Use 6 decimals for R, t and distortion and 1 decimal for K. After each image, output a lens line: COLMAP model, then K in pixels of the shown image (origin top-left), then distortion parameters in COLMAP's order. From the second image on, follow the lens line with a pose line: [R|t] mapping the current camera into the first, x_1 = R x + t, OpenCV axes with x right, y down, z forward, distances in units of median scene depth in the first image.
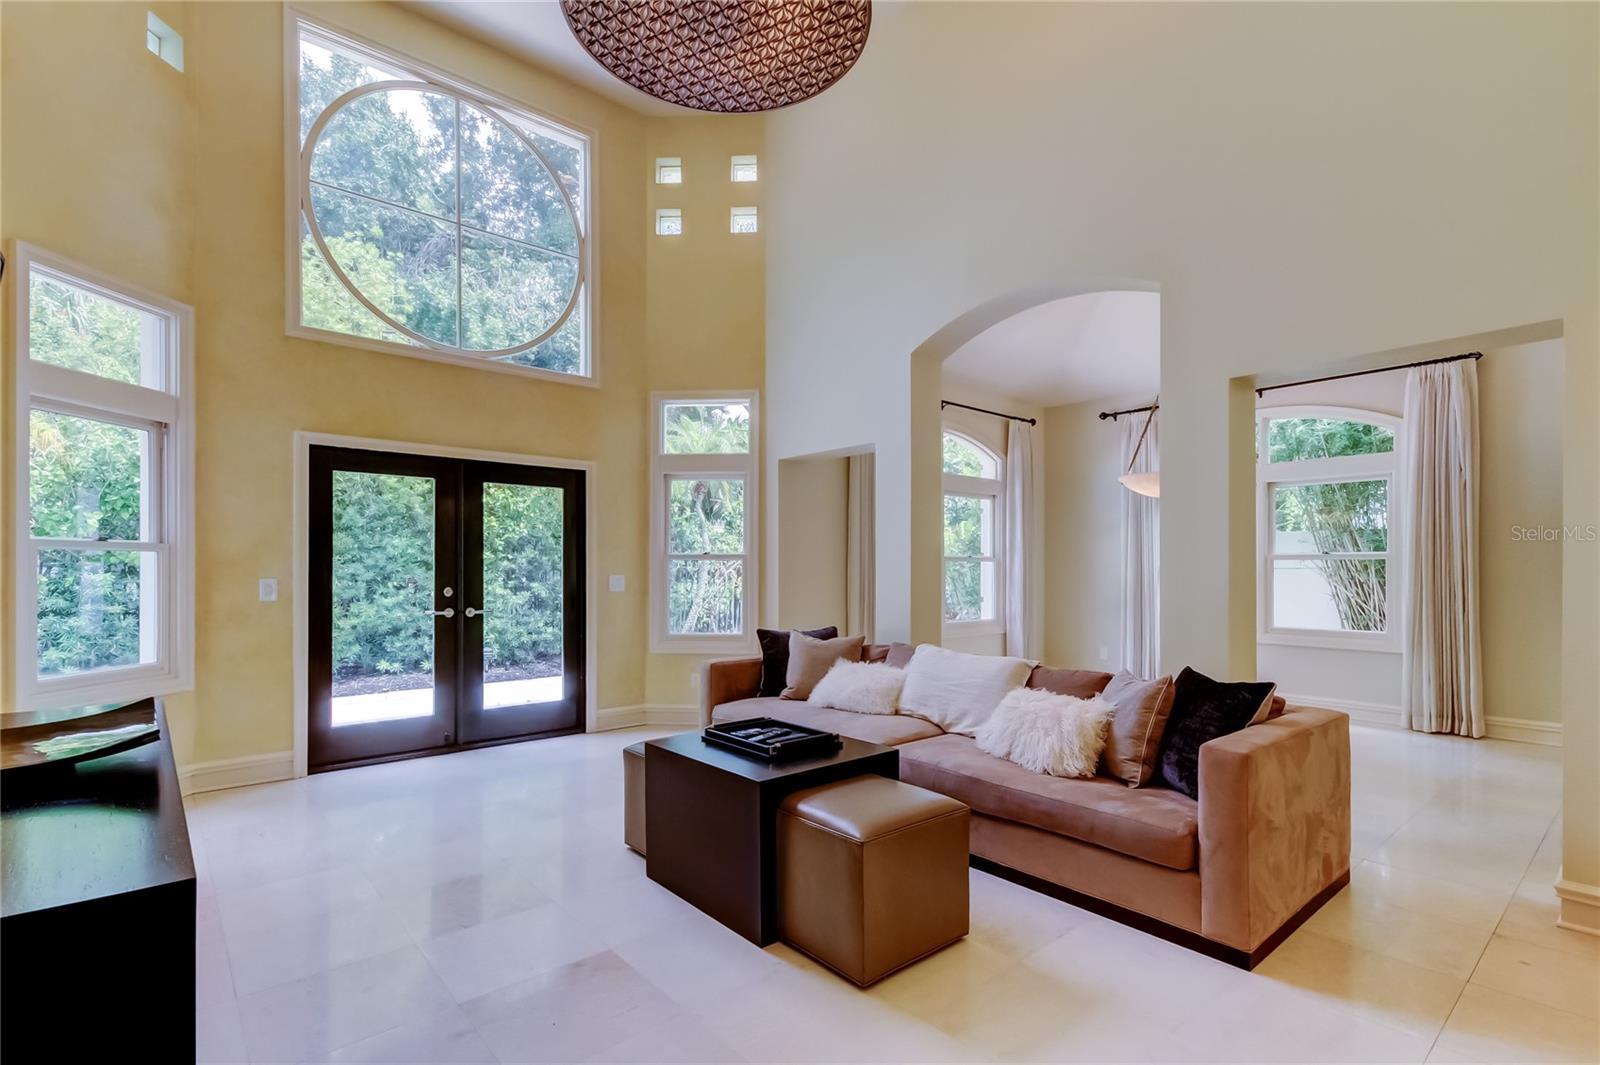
lens RADIAL K [[749.4, 0, 818.5], [0, 749.4, 568.7], [0, 0, 1]] dist [0.019714, 0.000158]
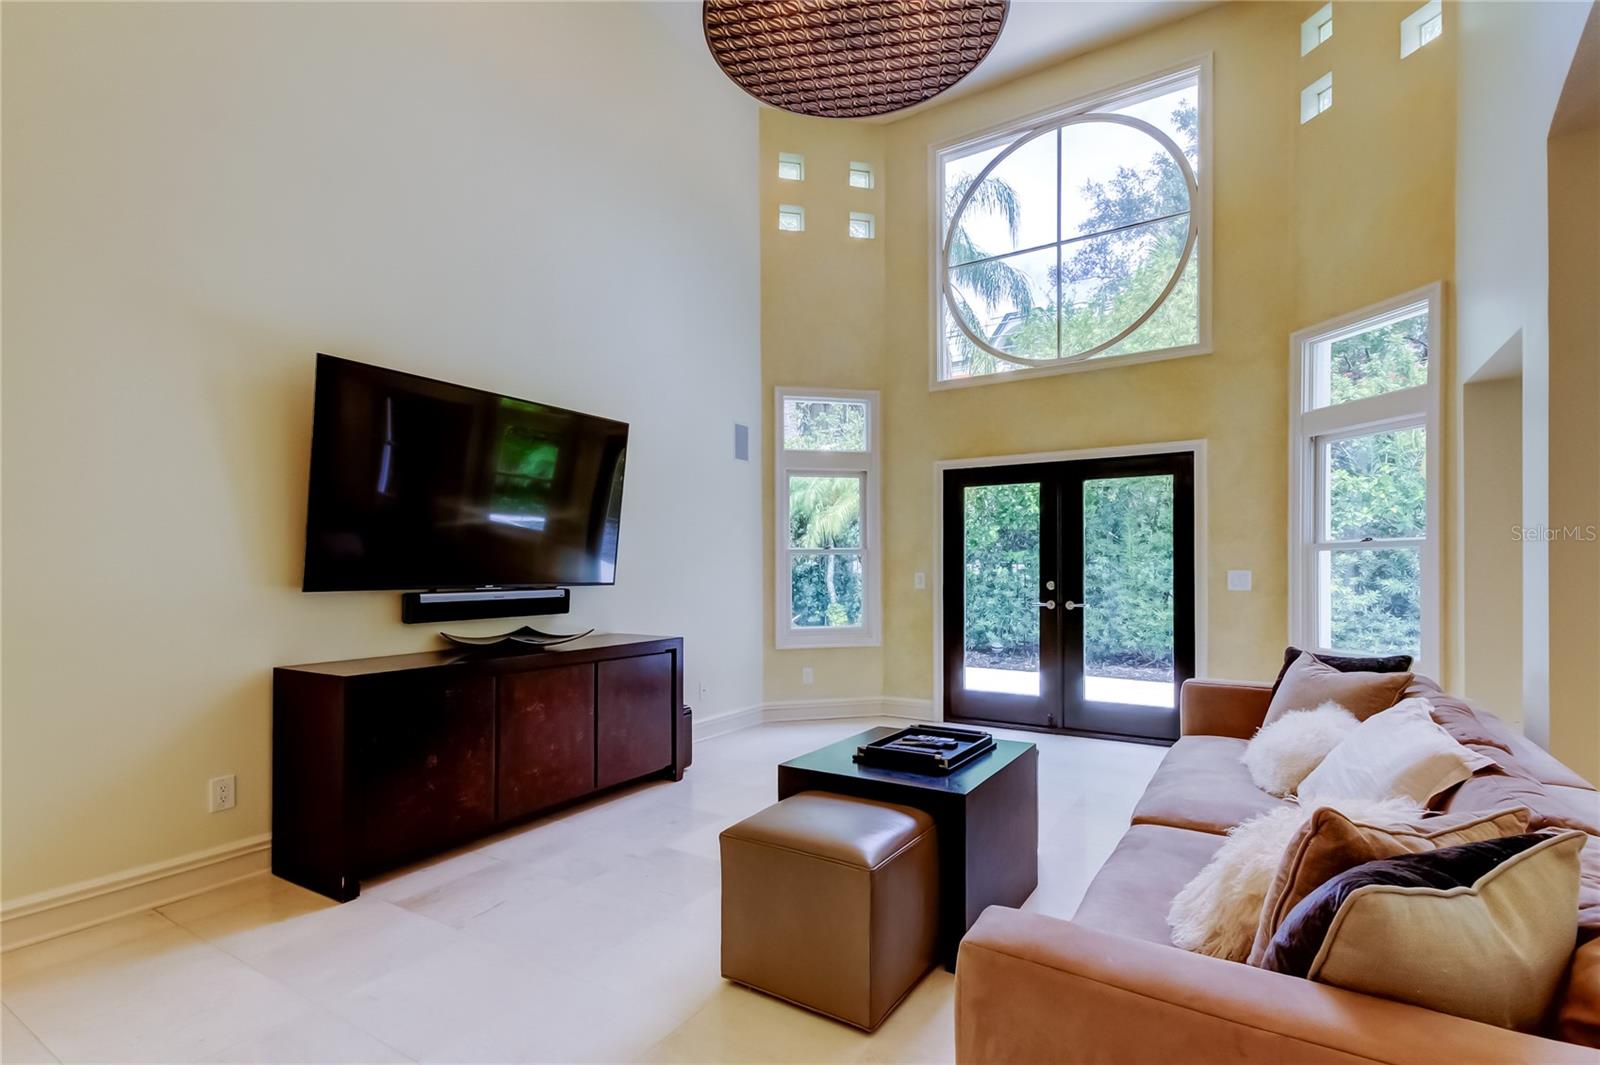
lens RADIAL K [[755.4, 0, 800.3], [0, 755.4, 568.6], [0, 0, 1]] dist [0.016836, -0.010877]
pose [[0.288311, 0.000868, -0.957536, 0.444349], [0.005776, 0.999980, 0.002646, 0.001208], [0.957519, -0.006294, 0.288301, 0.333298]]
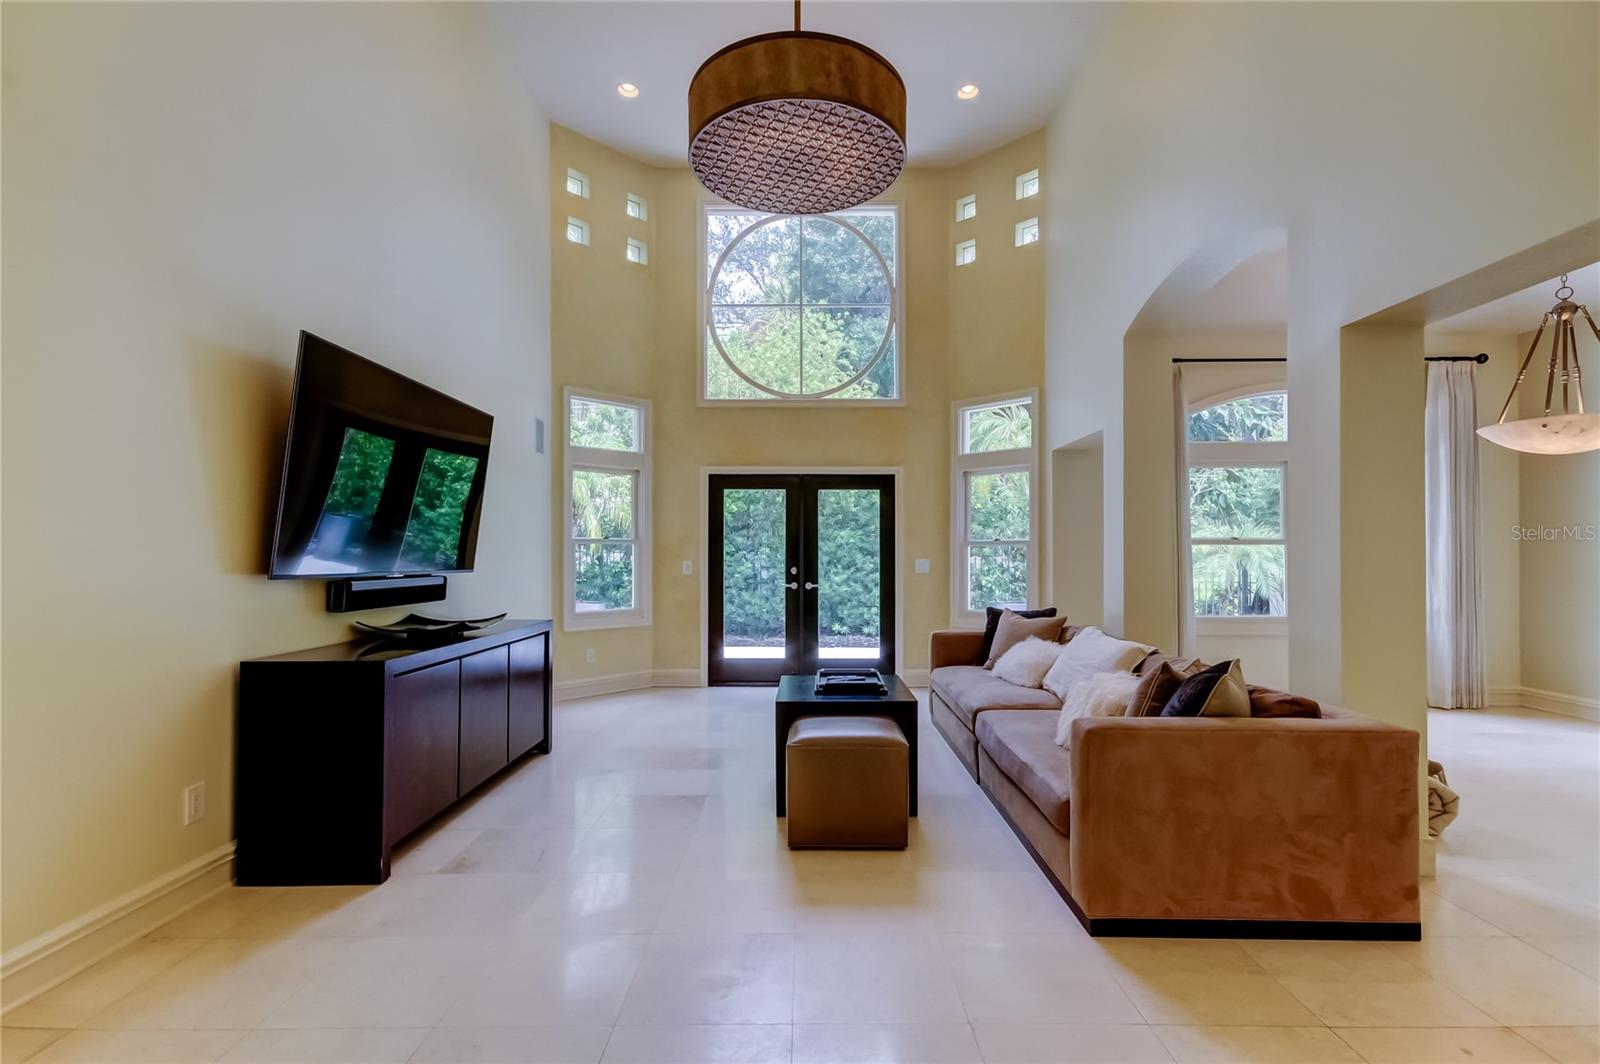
lens RADIAL K [[742.0, 0, 812.7], [0, 742.0, 552.2], [0, 0, 1]] dist [0.016671, 0.000160]
pose [[0.757655, -0.002833, -0.652649, 0.423211], [0.000992, 0.999994, -0.003190, 0.001020], [0.652654, 0.001770, 0.757654, -0.016540]]
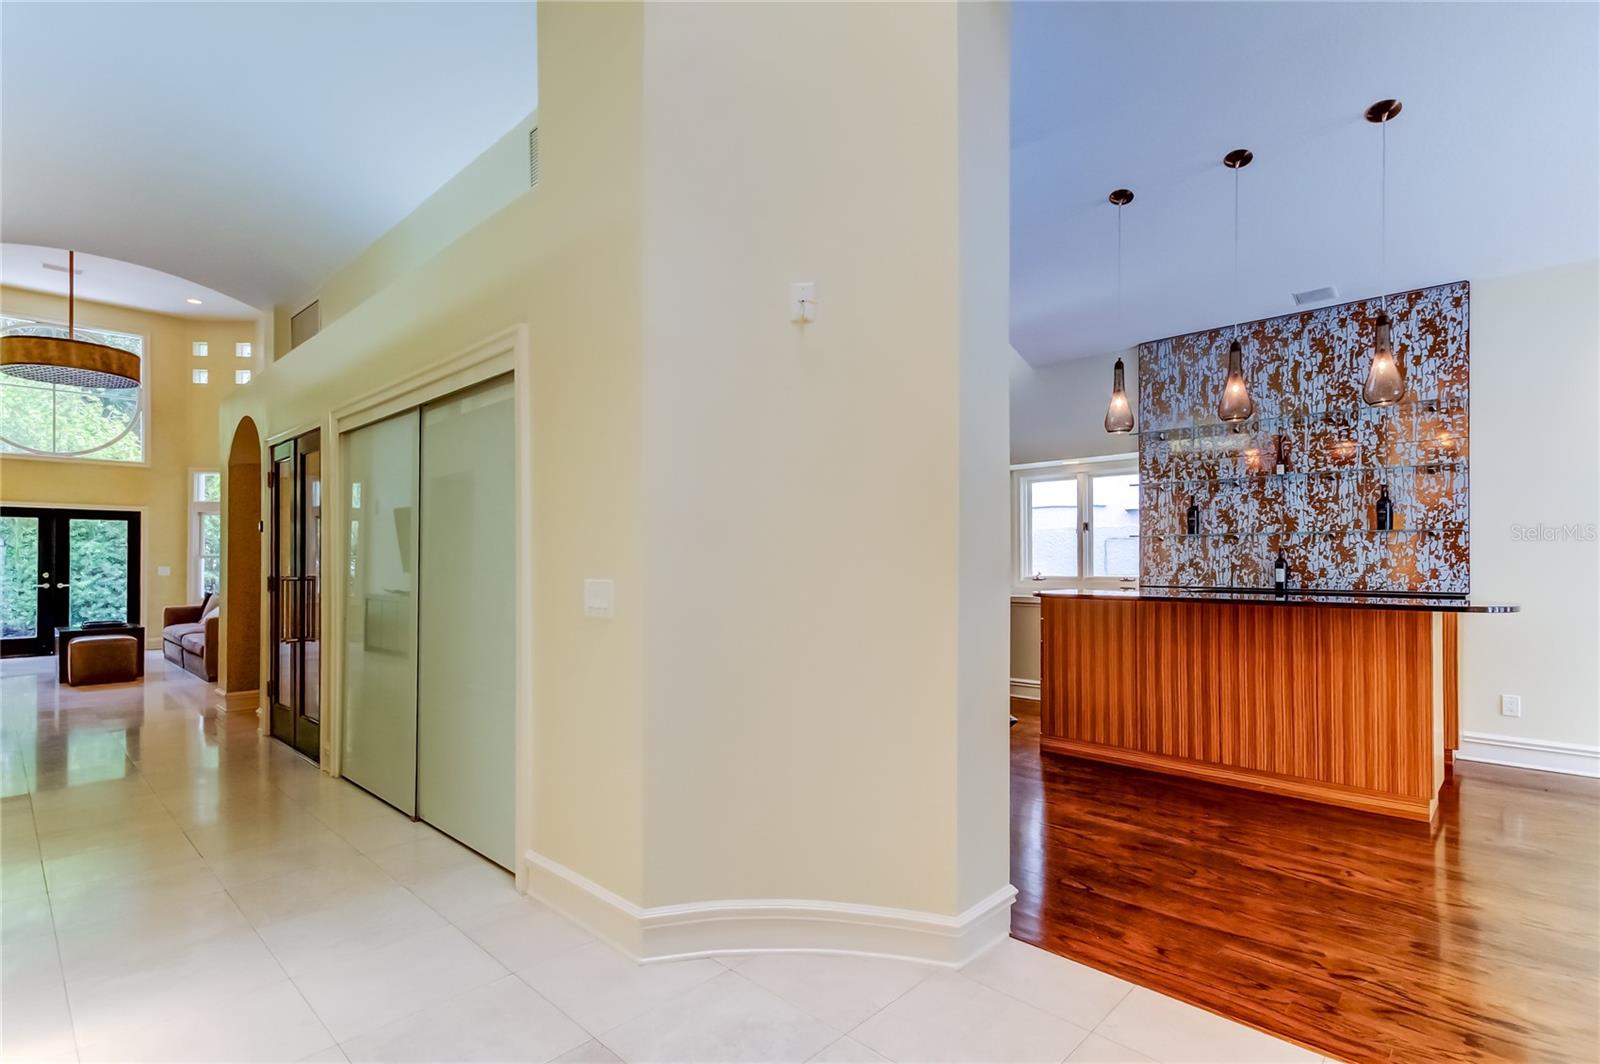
lens RADIAL K [[762.5, 0, 799.0], [0, 762.5, 559.2], [0, 0, 1]] dist [0.014781, 0.000039]
pose [[0.996156, 0.002478, 0.087565, 1.288462], [-0.002231, 0.999993, -0.002928, -0.009505], [-0.087572, 0.002722, 0.996155, -1.187009]]
